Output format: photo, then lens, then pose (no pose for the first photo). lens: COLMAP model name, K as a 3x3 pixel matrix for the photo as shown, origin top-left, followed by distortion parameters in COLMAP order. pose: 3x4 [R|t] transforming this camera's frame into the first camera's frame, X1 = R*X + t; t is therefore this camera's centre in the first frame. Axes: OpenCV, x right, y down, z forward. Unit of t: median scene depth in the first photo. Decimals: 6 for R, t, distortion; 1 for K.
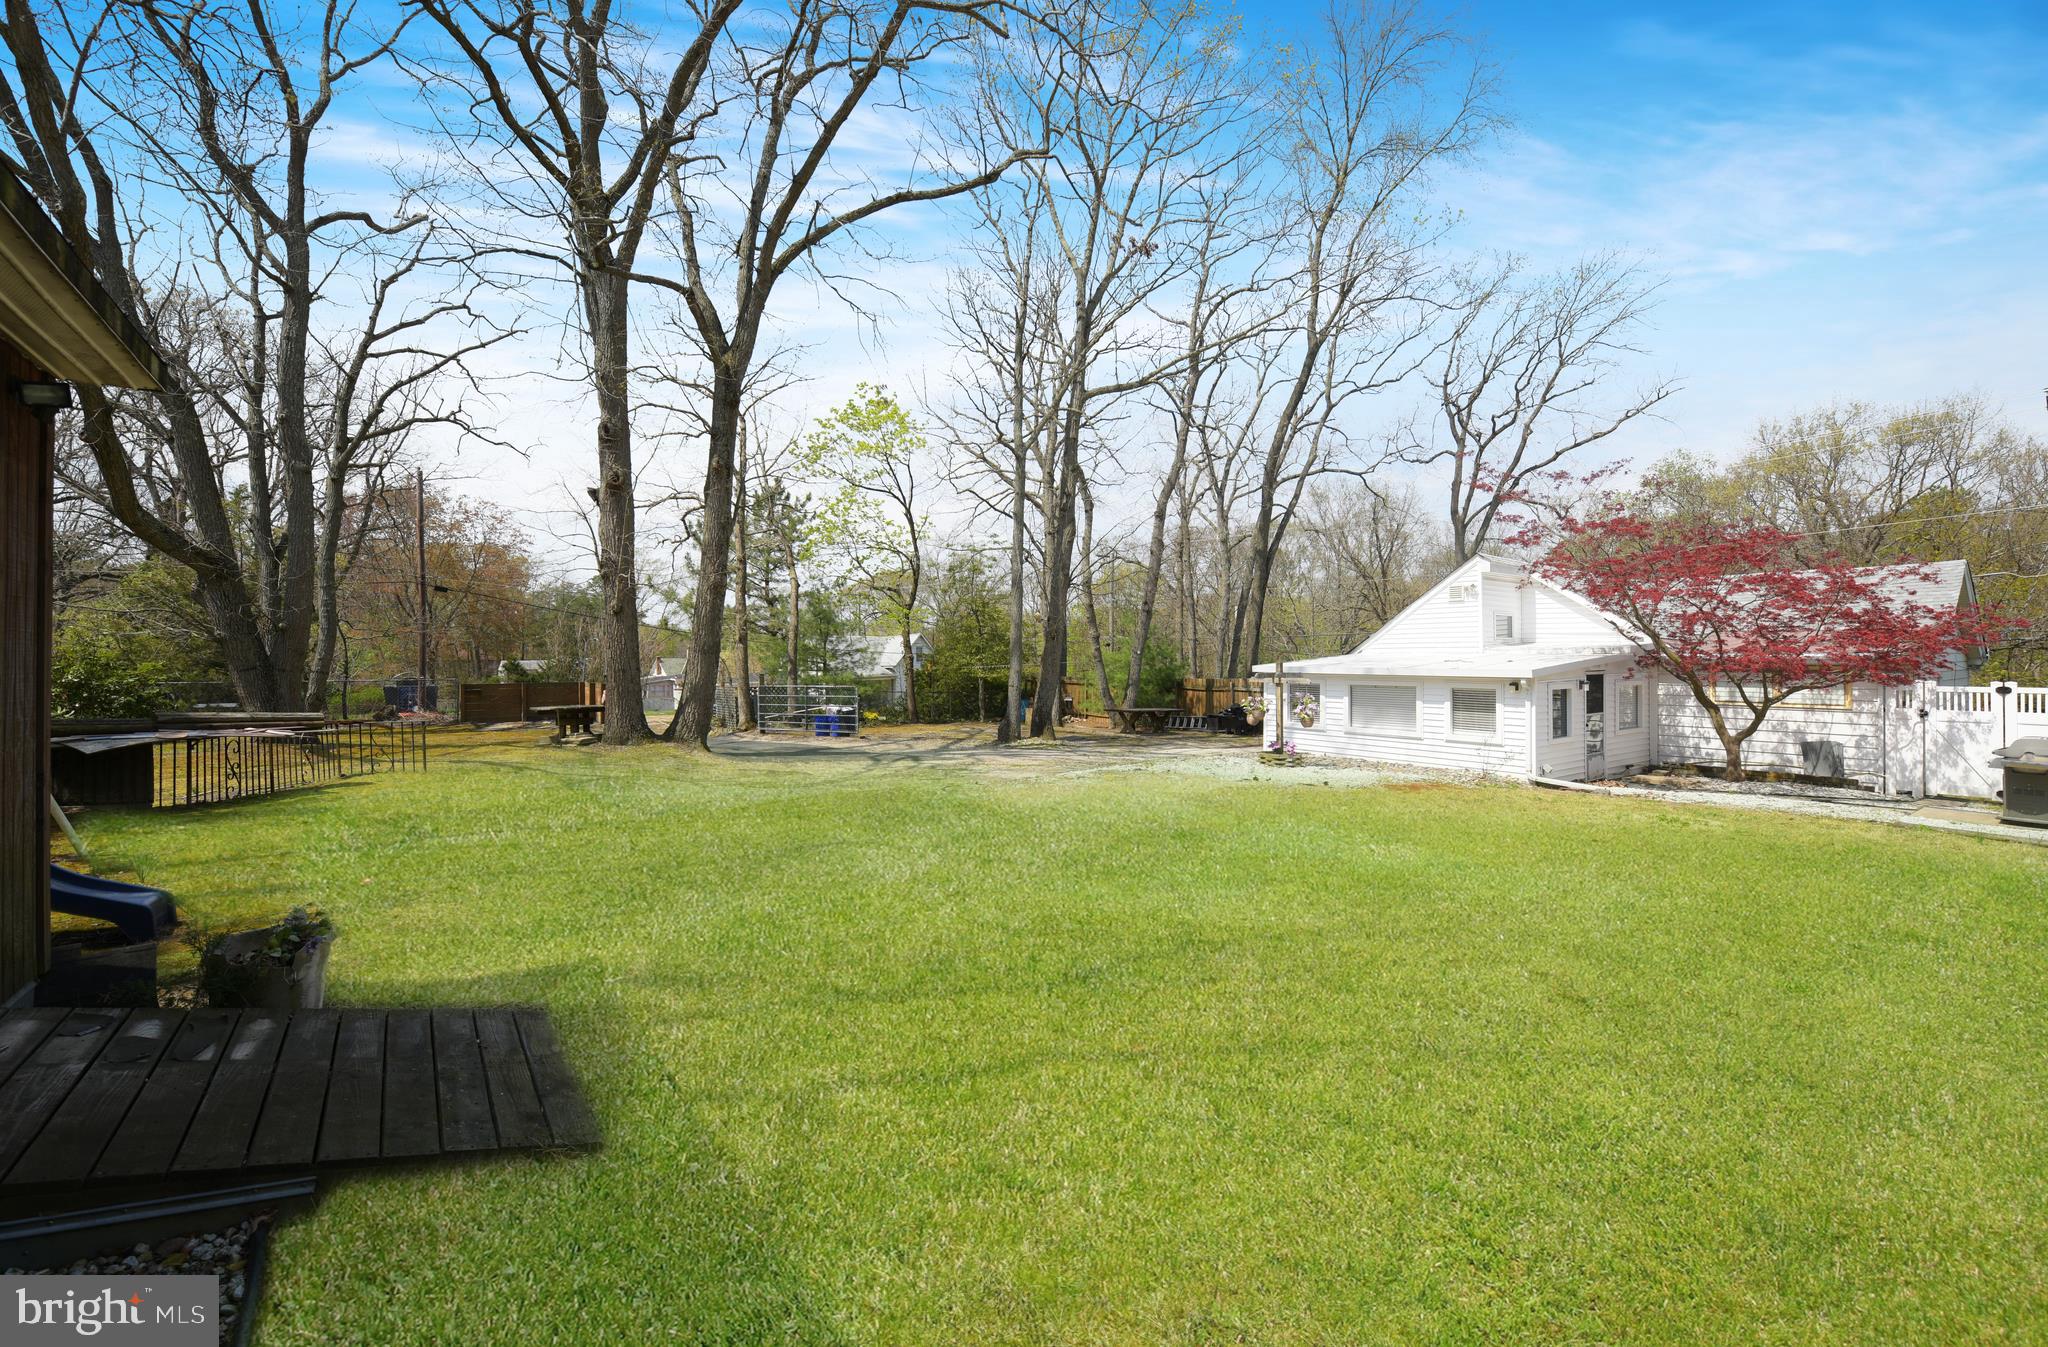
lens RADIAL K [[831.9, 0, 1037.7], [0, 831.9, 644.0], [0, 0, 1]] dist [-0.001788, -0.000168]
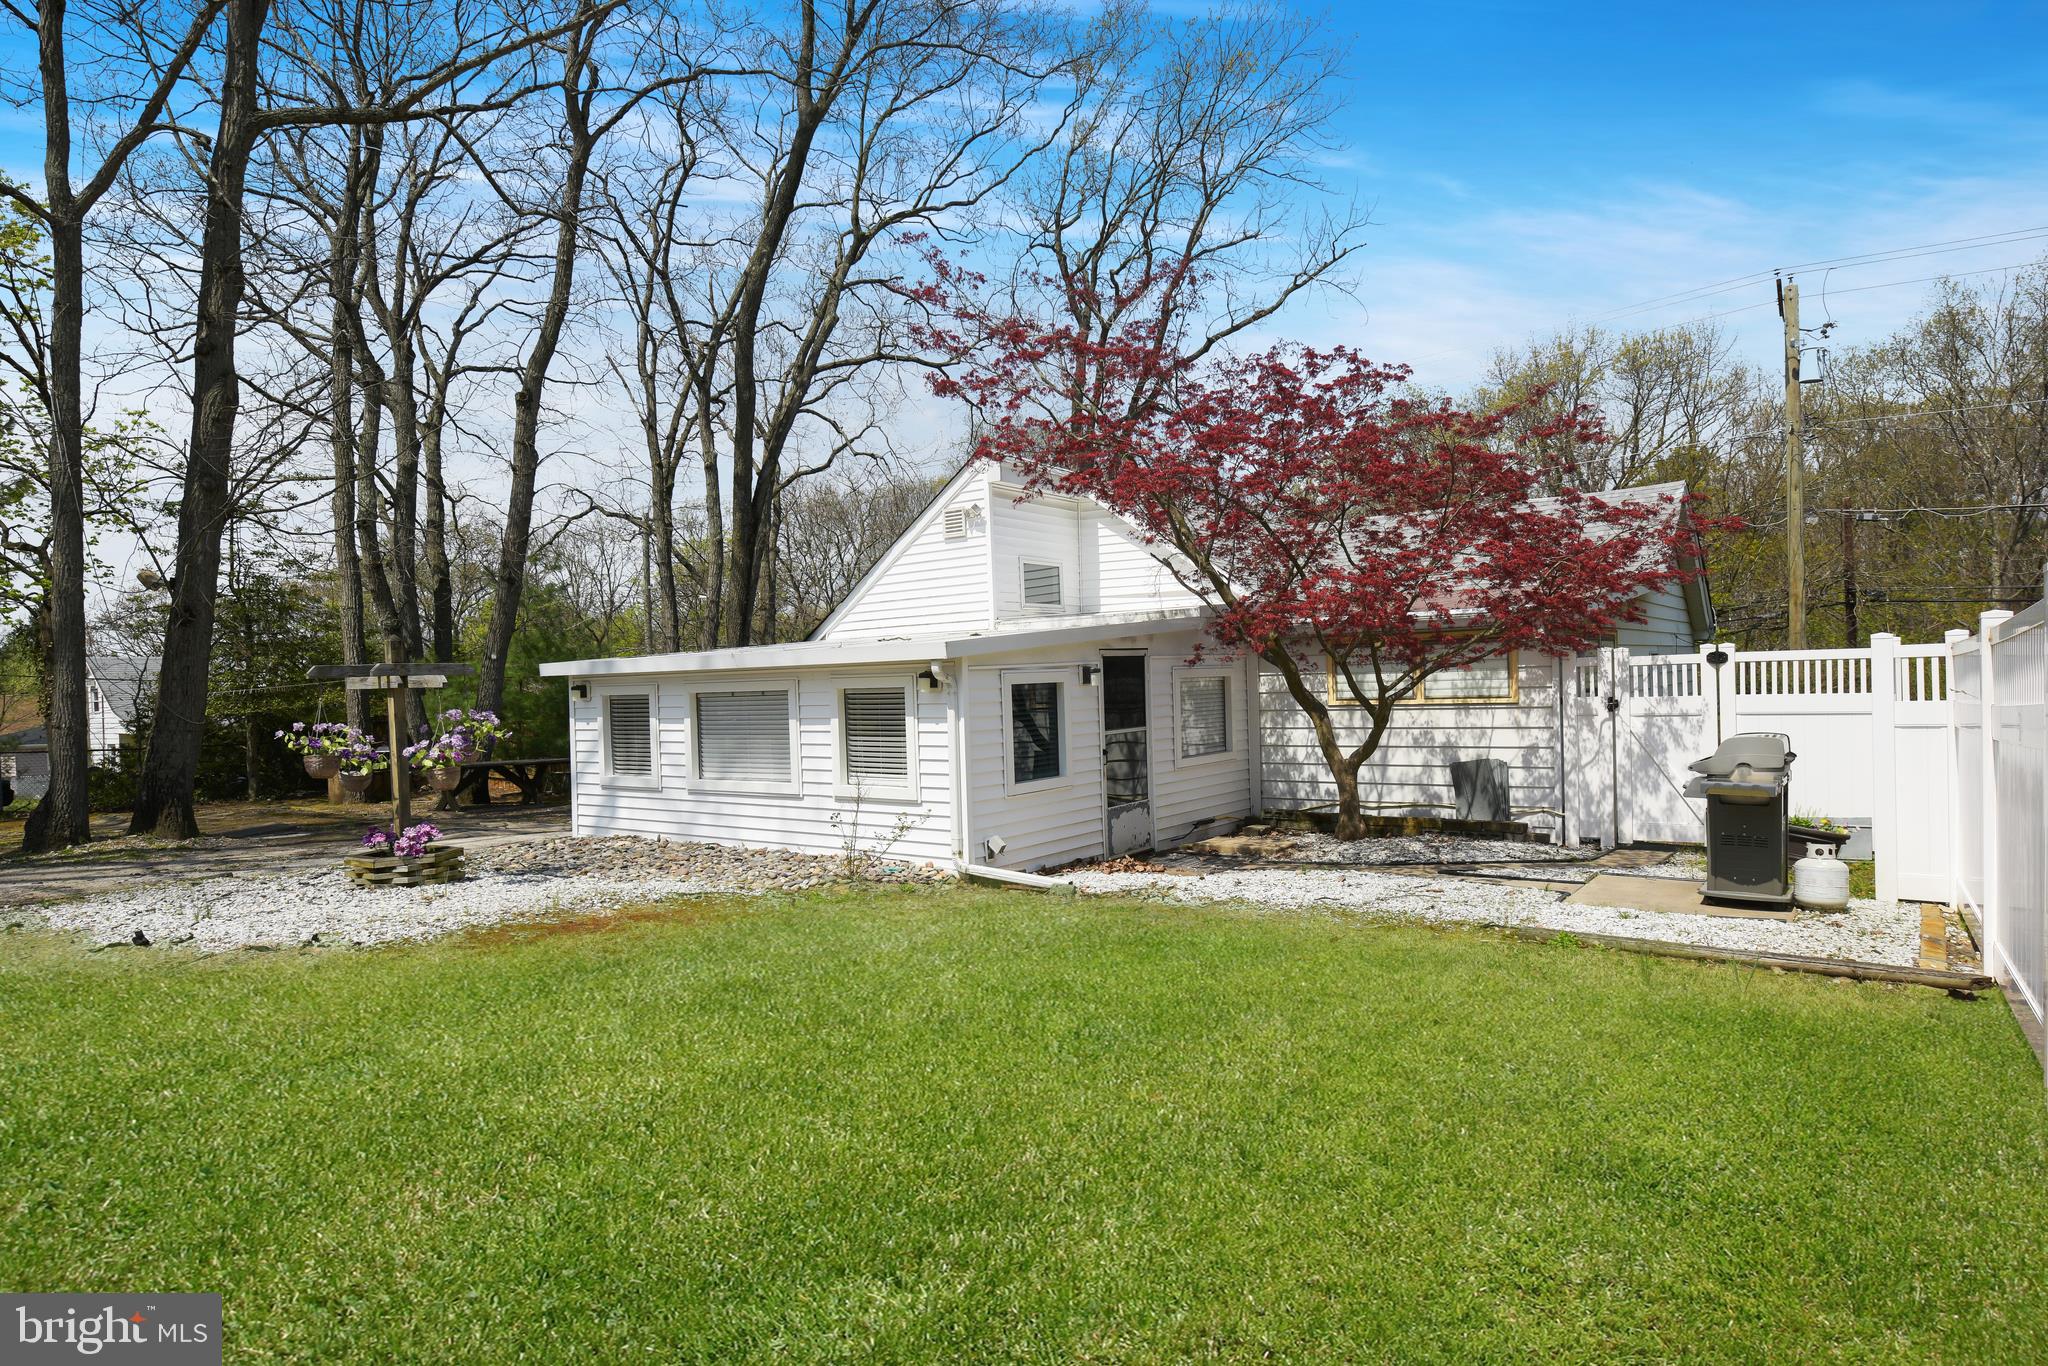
lens RADIAL K [[1171.7, 0, 1025.9], [0, 1171.7, 691.4], [0, 0, 1]] dist [0.005110, 0.000457]
pose [[0.951868, -0.033828, 0.304636, 0.403575], [0.027443, 0.999305, 0.025218, 0.040631], [-0.305278, -0.015644, 0.952135, 0.325086]]
